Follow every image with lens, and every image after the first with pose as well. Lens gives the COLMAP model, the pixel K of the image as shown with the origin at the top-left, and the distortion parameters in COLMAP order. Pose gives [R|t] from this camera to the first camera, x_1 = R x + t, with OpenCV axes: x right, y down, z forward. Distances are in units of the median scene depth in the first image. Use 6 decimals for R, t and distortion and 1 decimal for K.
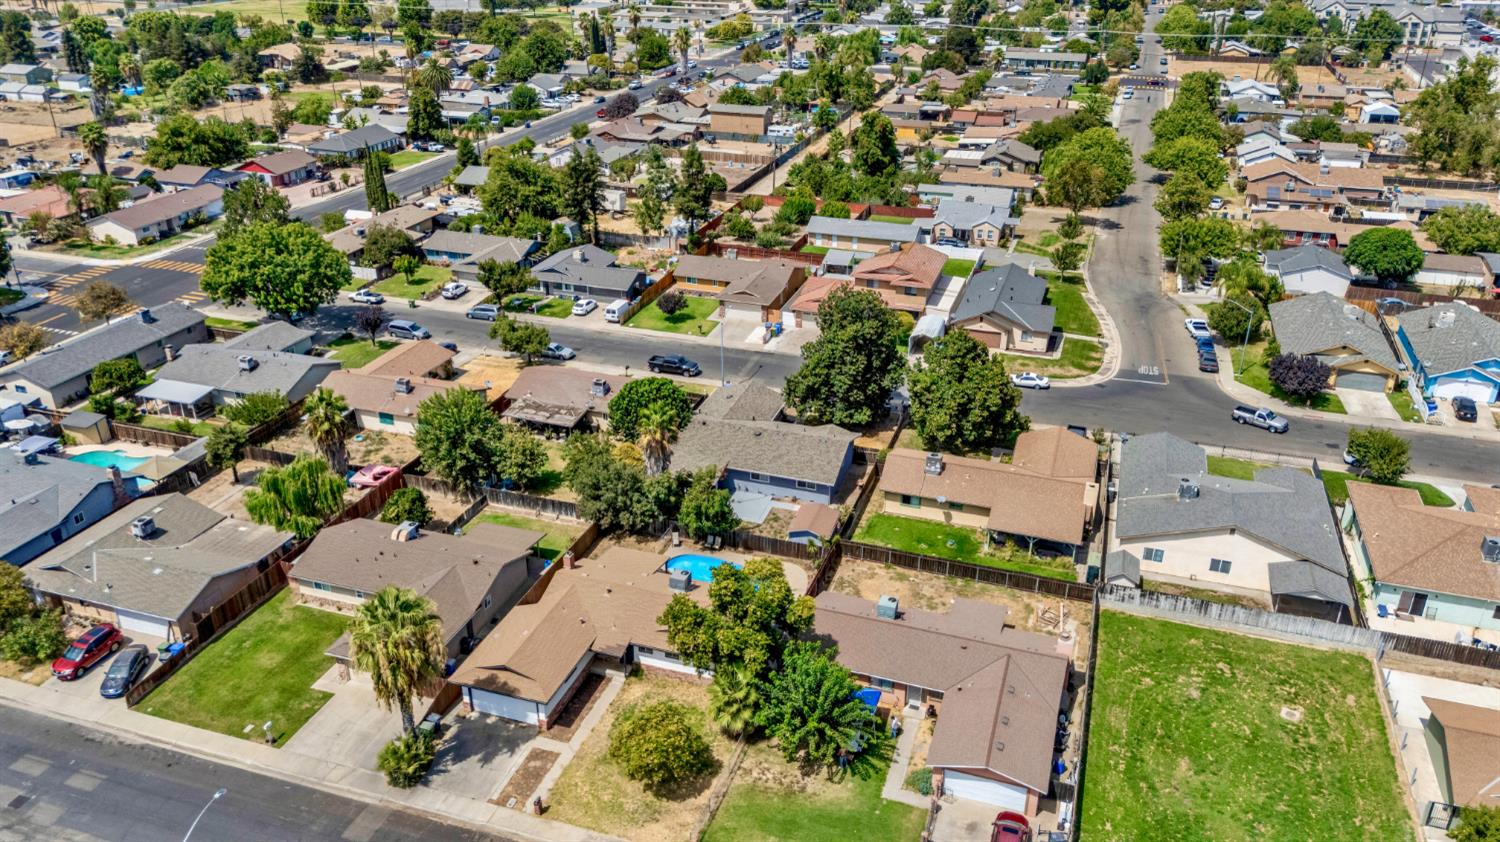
lens RADIAL K [[1115.3, 0, 750.0], [0, 1115.3, 421.0], [0, 0, 1]] dist [0.037475, -0.031637]
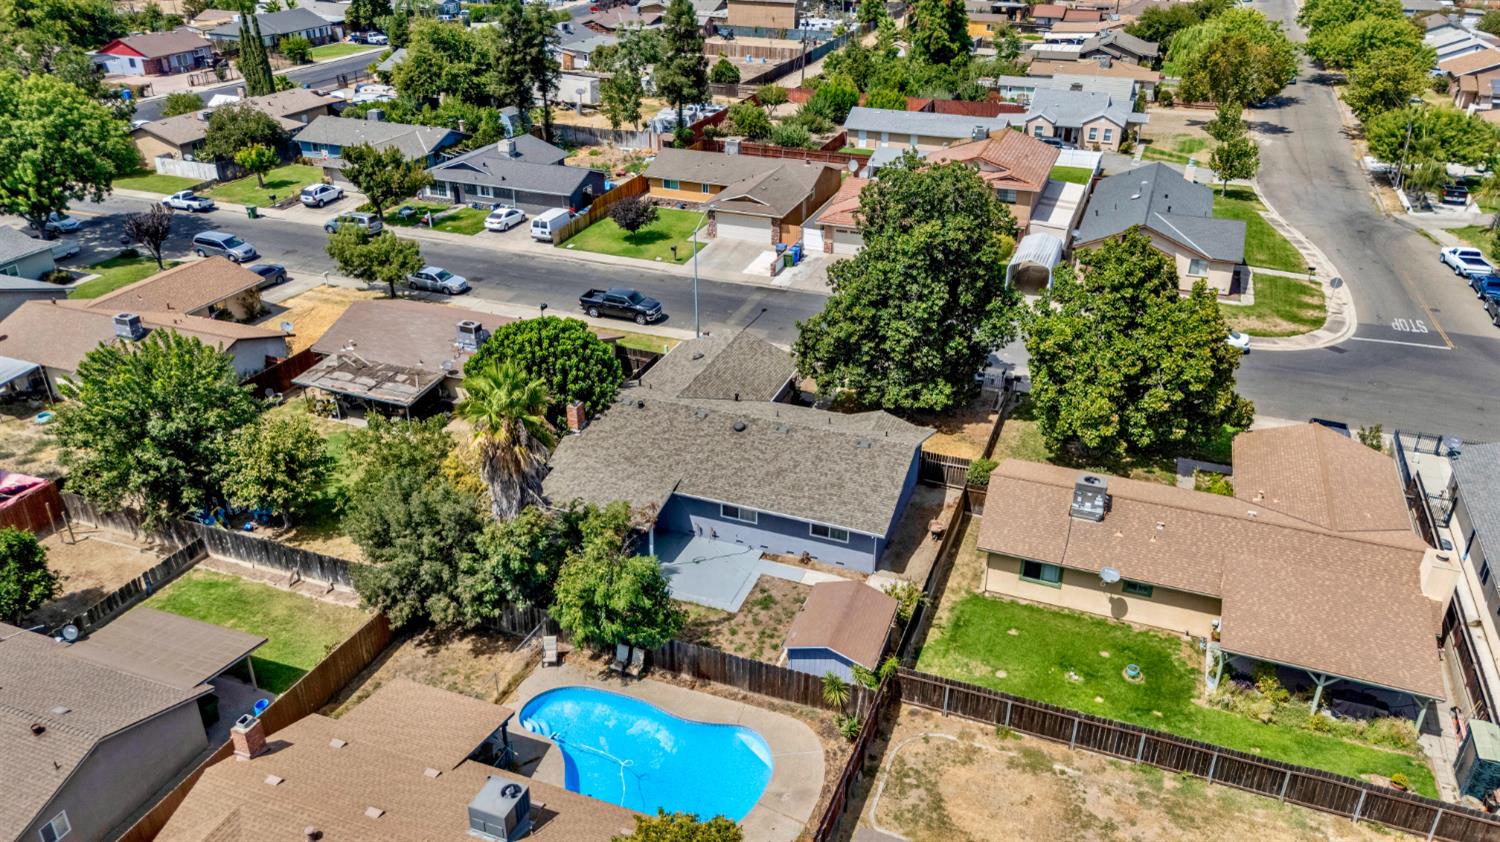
lens RADIAL K [[1115.3, 0, 750.0], [0, 1115.3, 421.0], [0, 0, 1]] dist [0.037475, -0.031637]
pose [[0.999277, 0.019046, -0.032903, 0.021826], [-0.018092, 0.999414, 0.029053, -0.004969], [0.033438, -0.028437, 0.999036, 0.357491]]
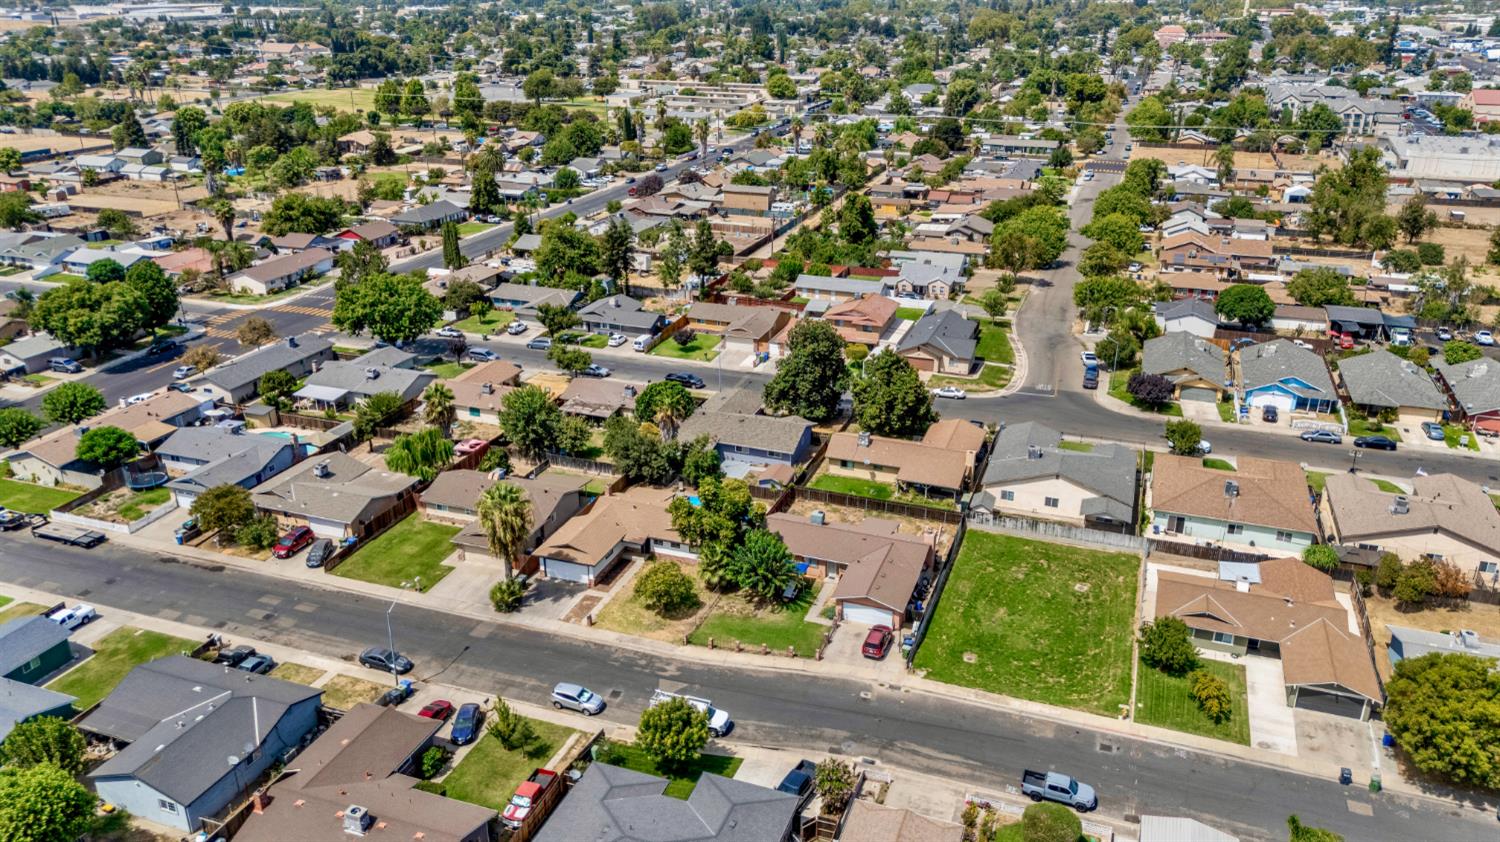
lens RADIAL K [[1115.3, 0, 750.0], [0, 1115.3, 421.0], [0, 0, 1]] dist [0.037475, -0.031637]
pose [[0.999738, 0.008157, -0.021399, 0.035659], [-0.009511, 0.997910, -0.063918, 0.076302], [0.020833, 0.064104, 0.997726, -0.297643]]
